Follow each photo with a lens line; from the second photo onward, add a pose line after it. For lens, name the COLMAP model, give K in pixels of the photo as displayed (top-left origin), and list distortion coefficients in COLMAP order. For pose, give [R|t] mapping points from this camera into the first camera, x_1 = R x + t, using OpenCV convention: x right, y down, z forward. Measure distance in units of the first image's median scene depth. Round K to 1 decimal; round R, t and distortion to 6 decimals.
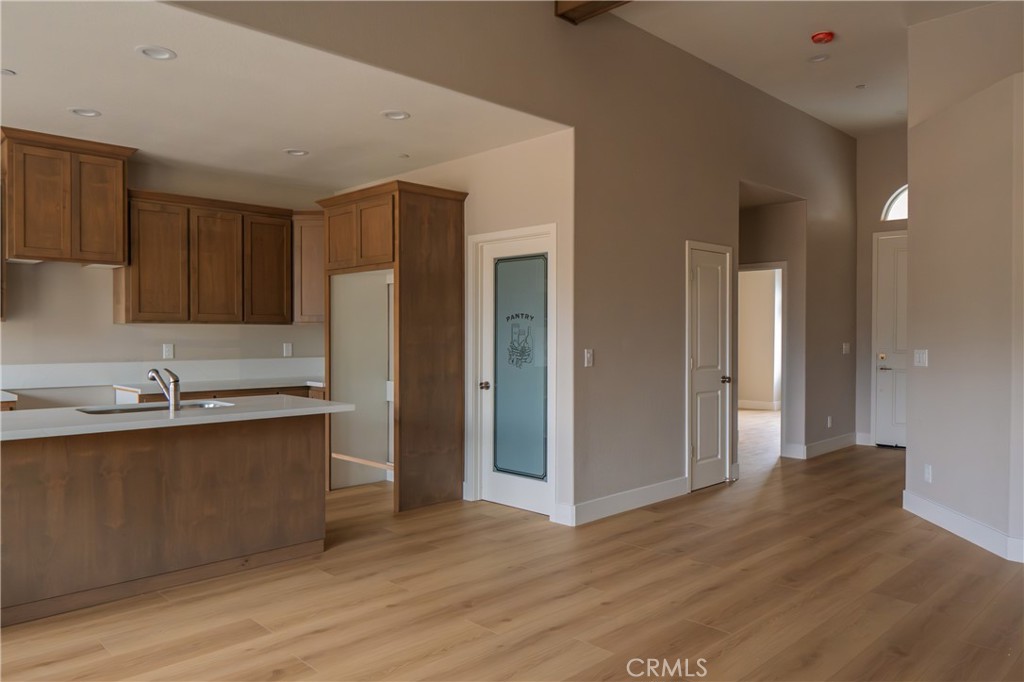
lens RADIAL K [[713.6, 0, 506.8], [0, 713.6, 340.8], [0, 0, 1]] dist [-0.001511, 0.001270]
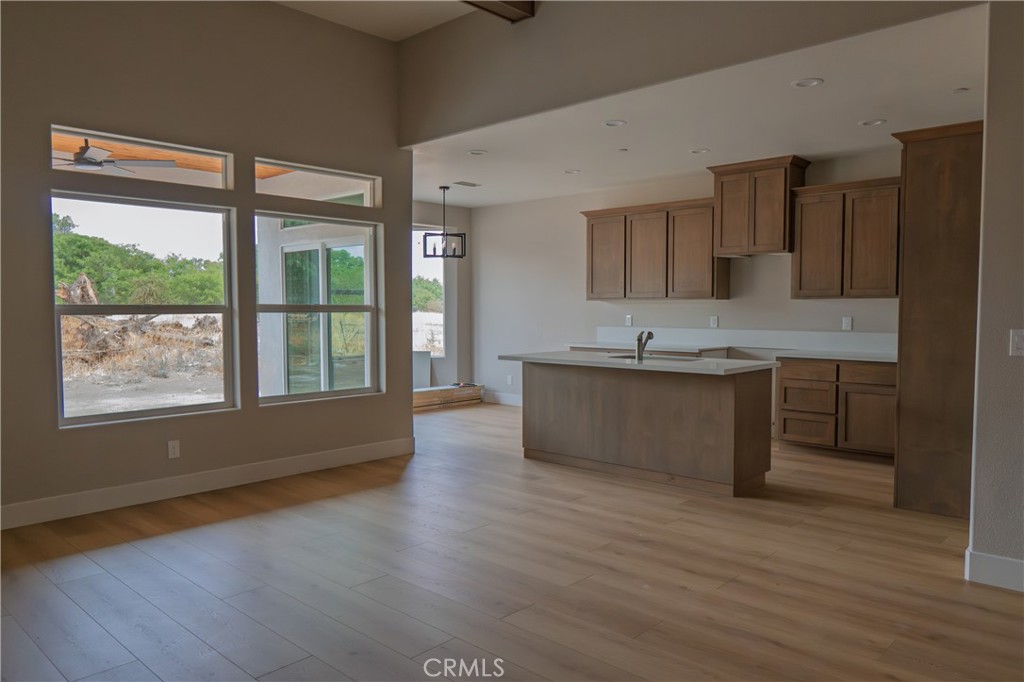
lens RADIAL K [[713.6, 0, 506.8], [0, 713.6, 340.8], [0, 0, 1]] dist [-0.001511, 0.001270]
pose [[0.052818, 0.043996, -0.997635, 0.881622], [-0.011066, 0.998993, 0.043470, -0.001181], [0.998543, 0.008744, 0.053251, 0.587283]]
